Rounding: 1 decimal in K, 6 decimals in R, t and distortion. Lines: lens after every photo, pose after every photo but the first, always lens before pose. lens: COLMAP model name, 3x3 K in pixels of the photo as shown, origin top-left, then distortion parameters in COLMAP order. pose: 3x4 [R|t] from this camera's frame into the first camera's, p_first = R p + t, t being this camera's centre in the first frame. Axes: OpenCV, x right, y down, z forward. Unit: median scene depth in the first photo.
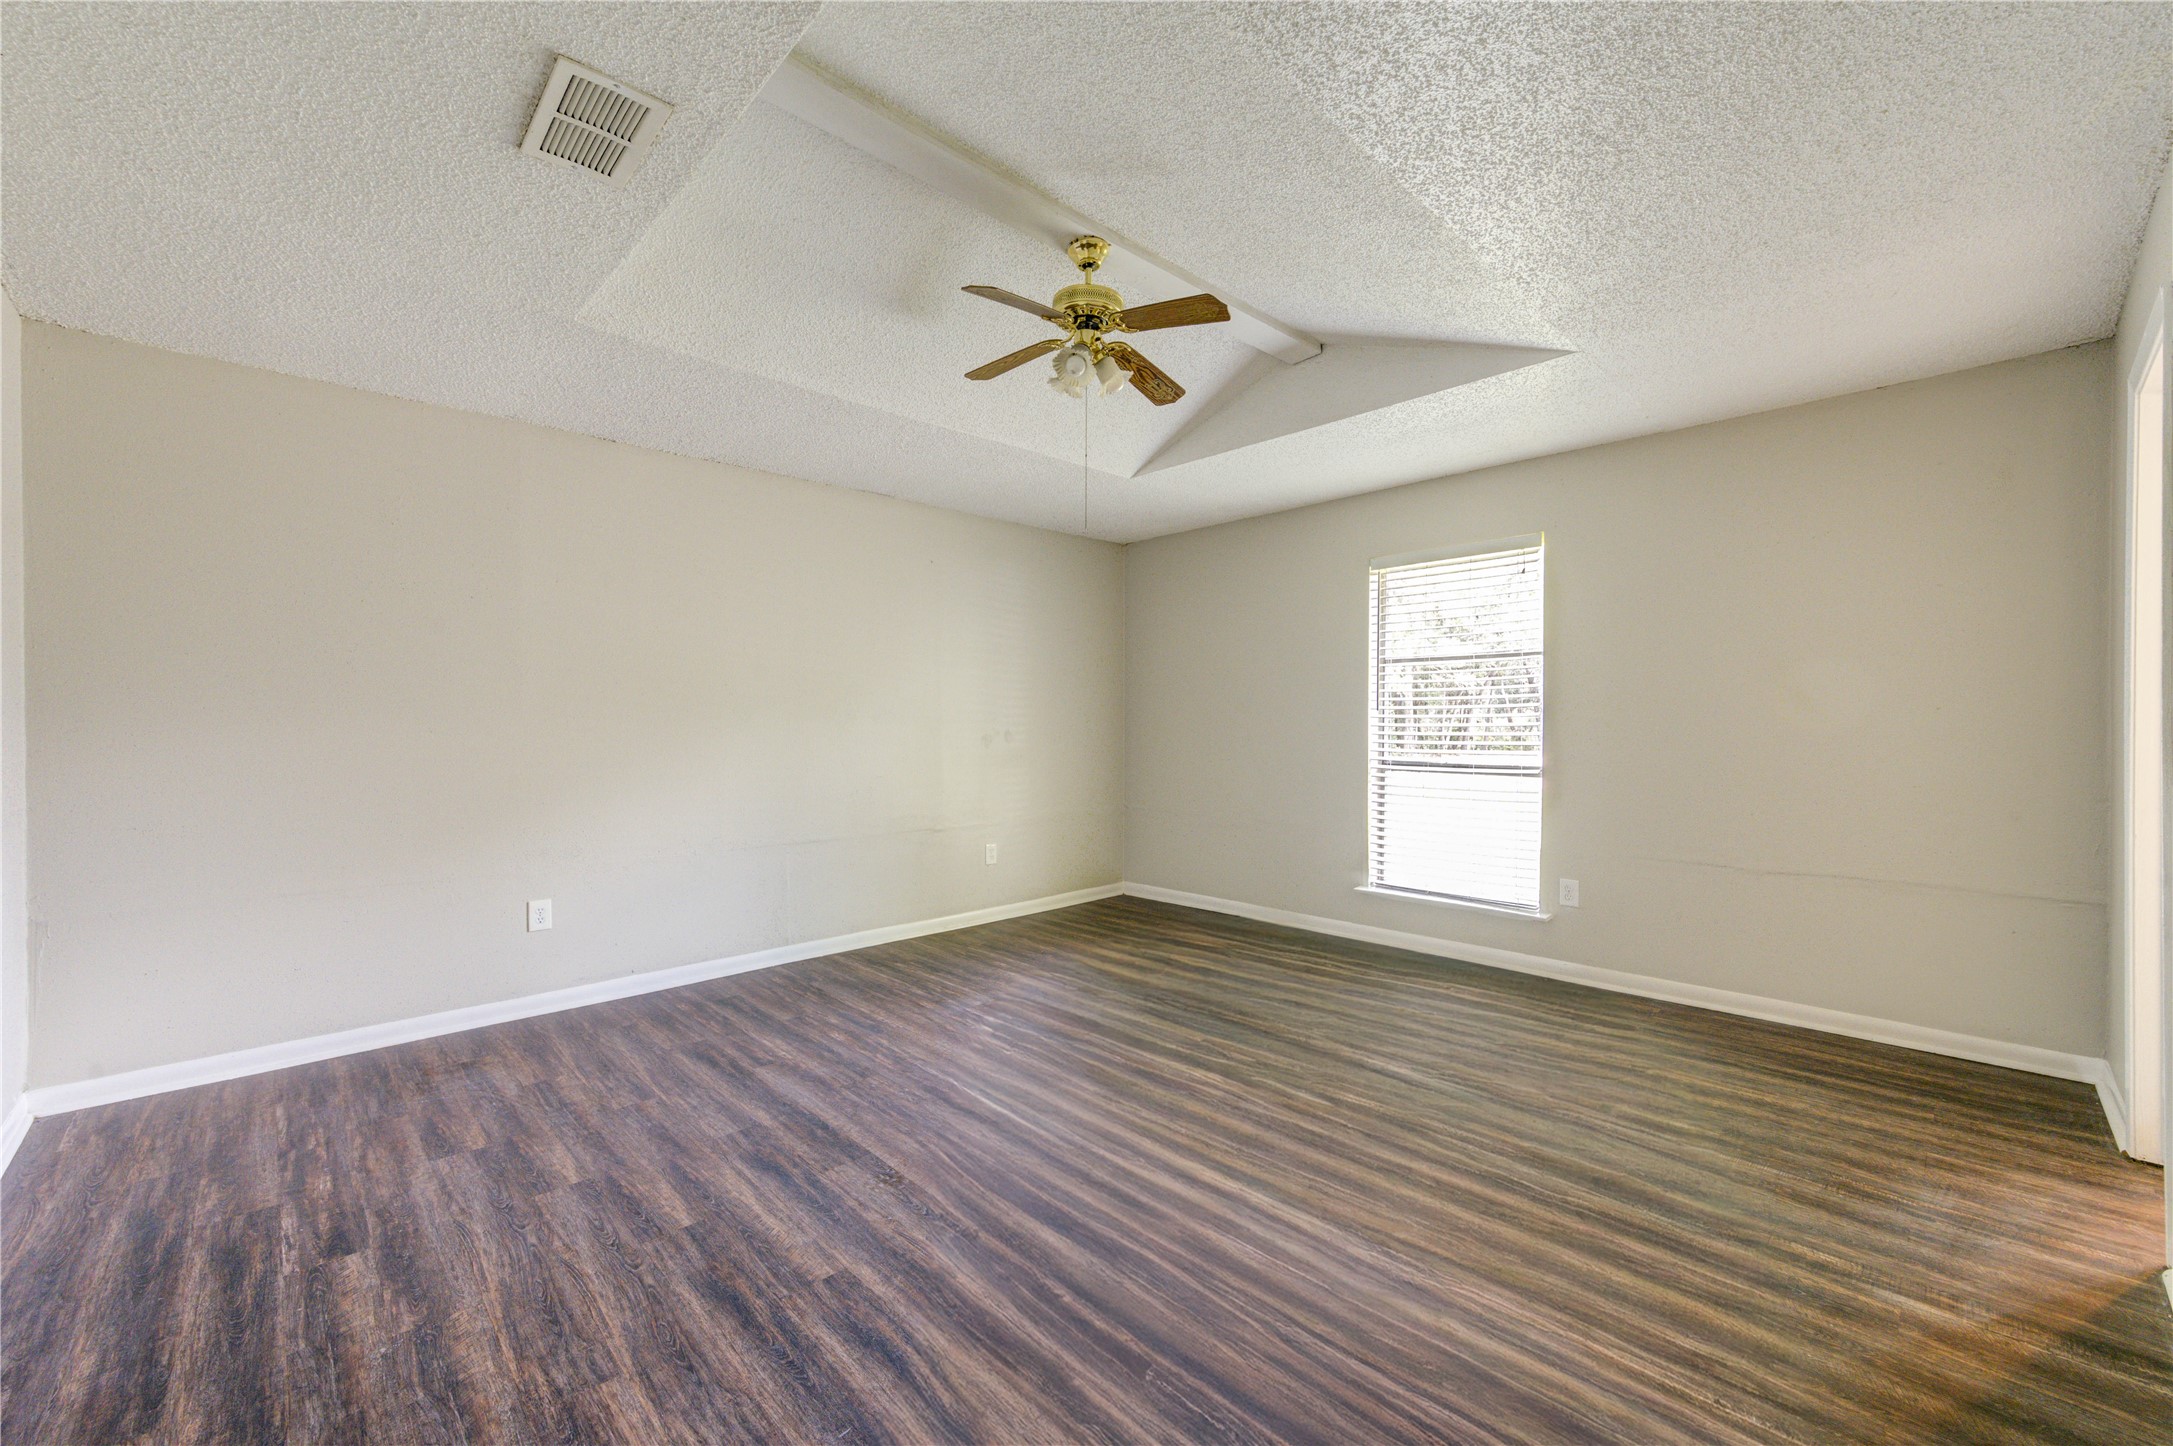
lens RADIAL K [[856.3, 0, 1088.4], [0, 856.3, 725.3], [0, 0, 1]] dist [0.006072, -0.000296]
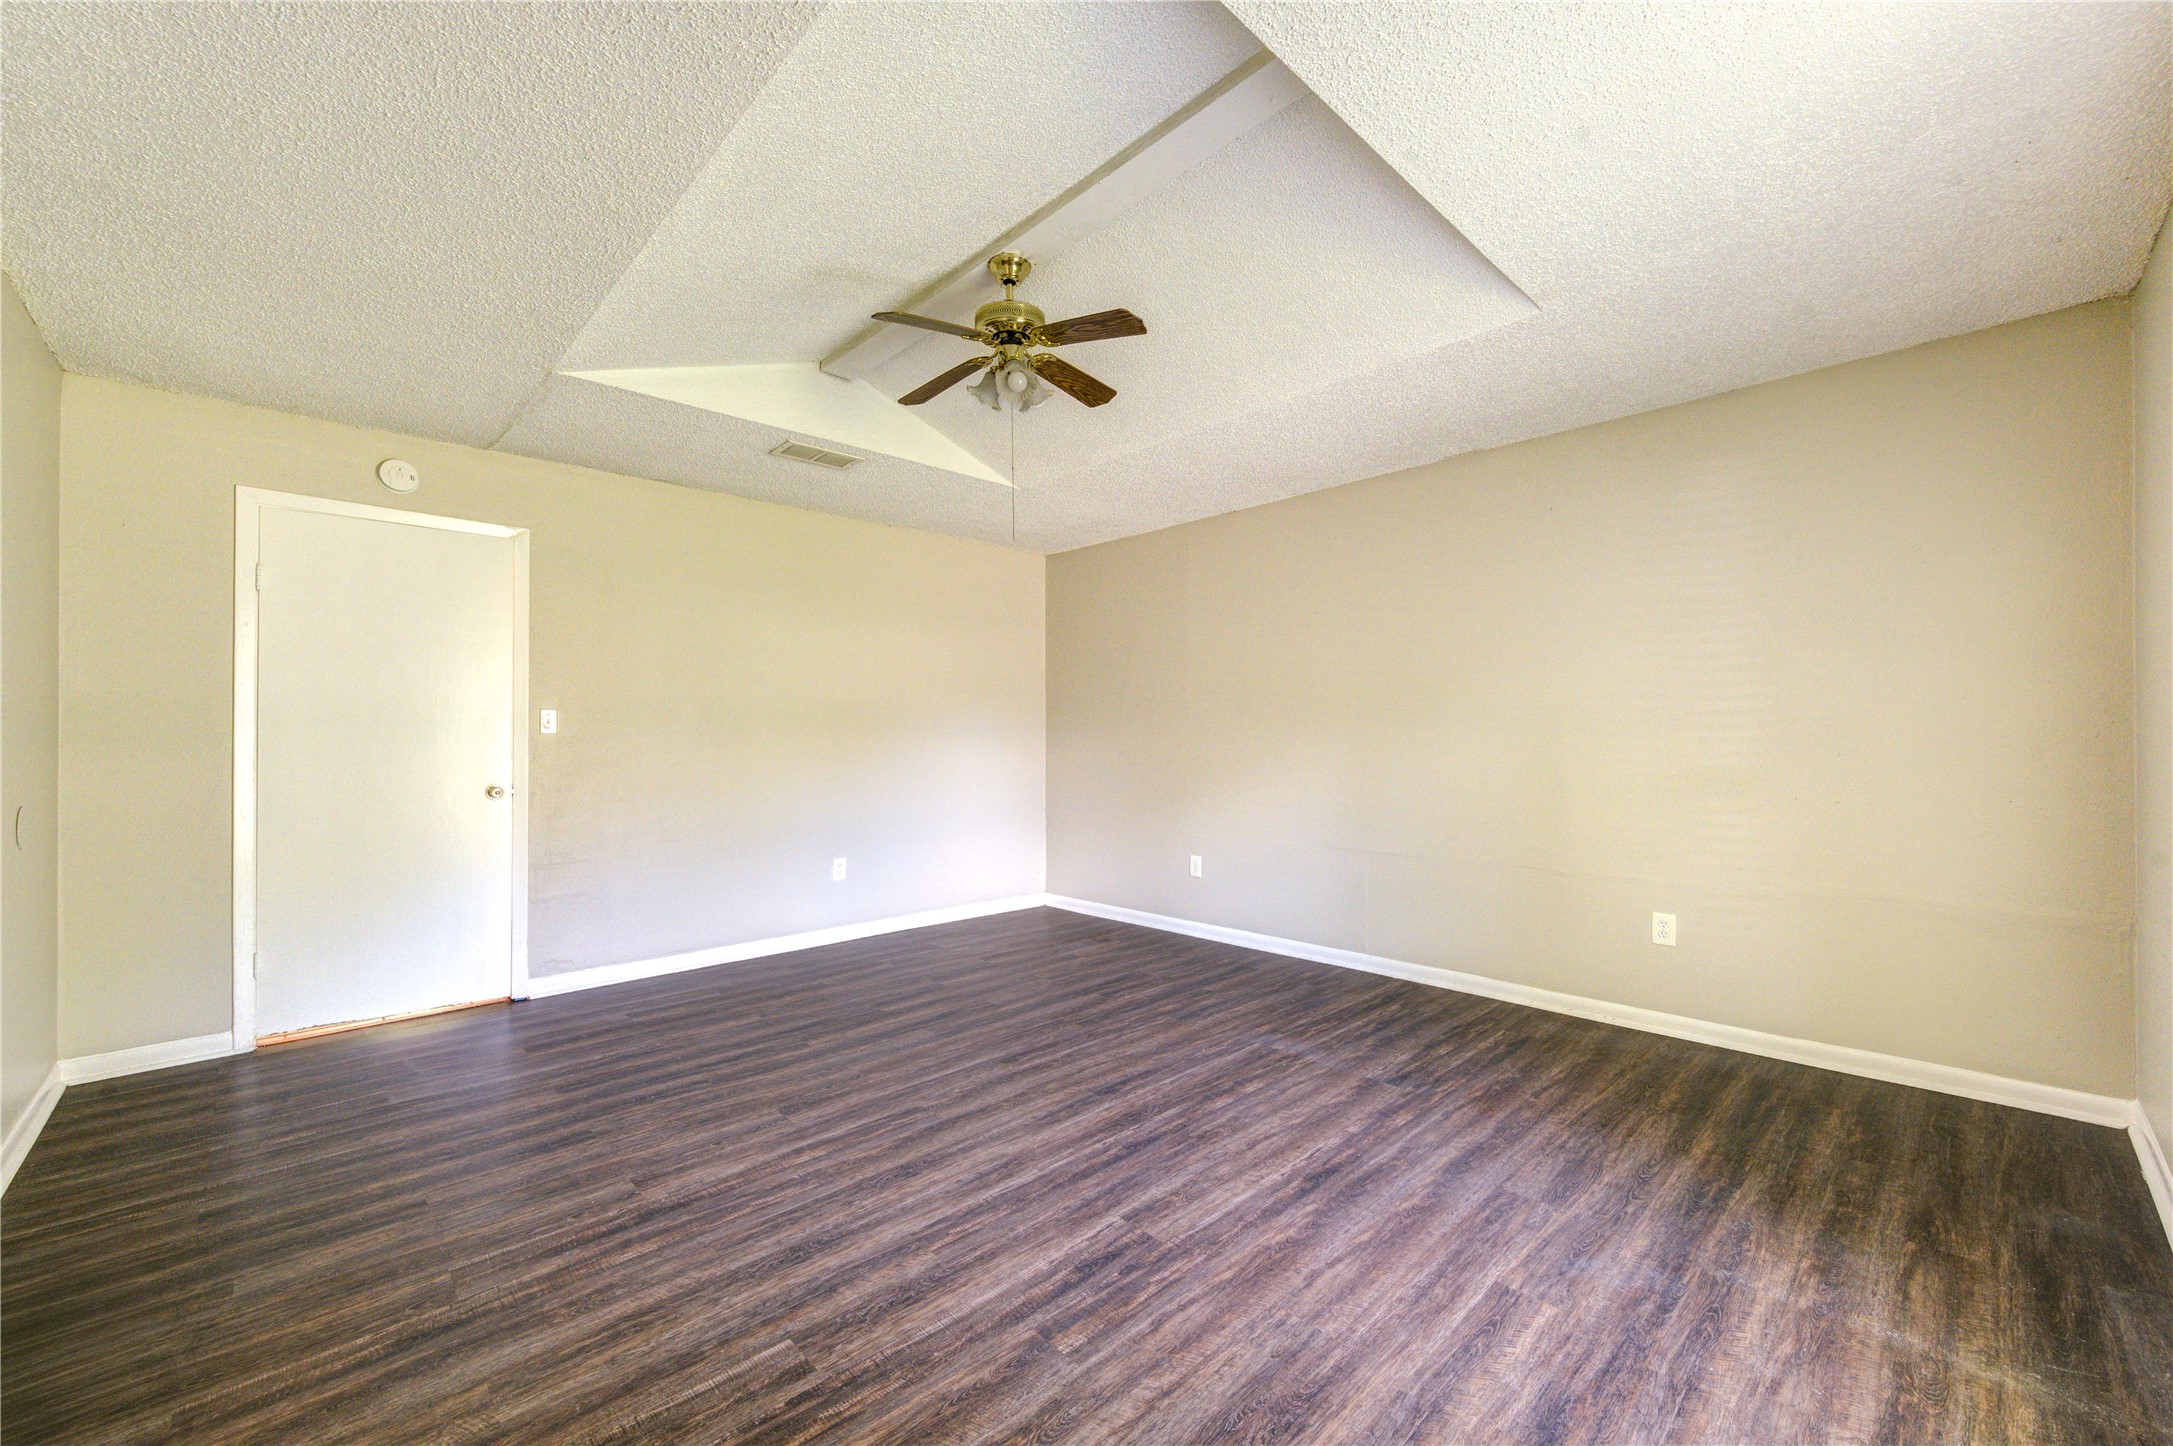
lens RADIAL K [[856.3, 0, 1090.8], [0, 856.3, 727.6], [0, 0, 1]] dist [0.006072, -0.000296]
pose [[0.010139, -0.007248, -0.999922, 0.780569], [0.001006, 0.999973, -0.007238, 0.003972], [0.999948, -0.000932, 0.010146, 0.832990]]
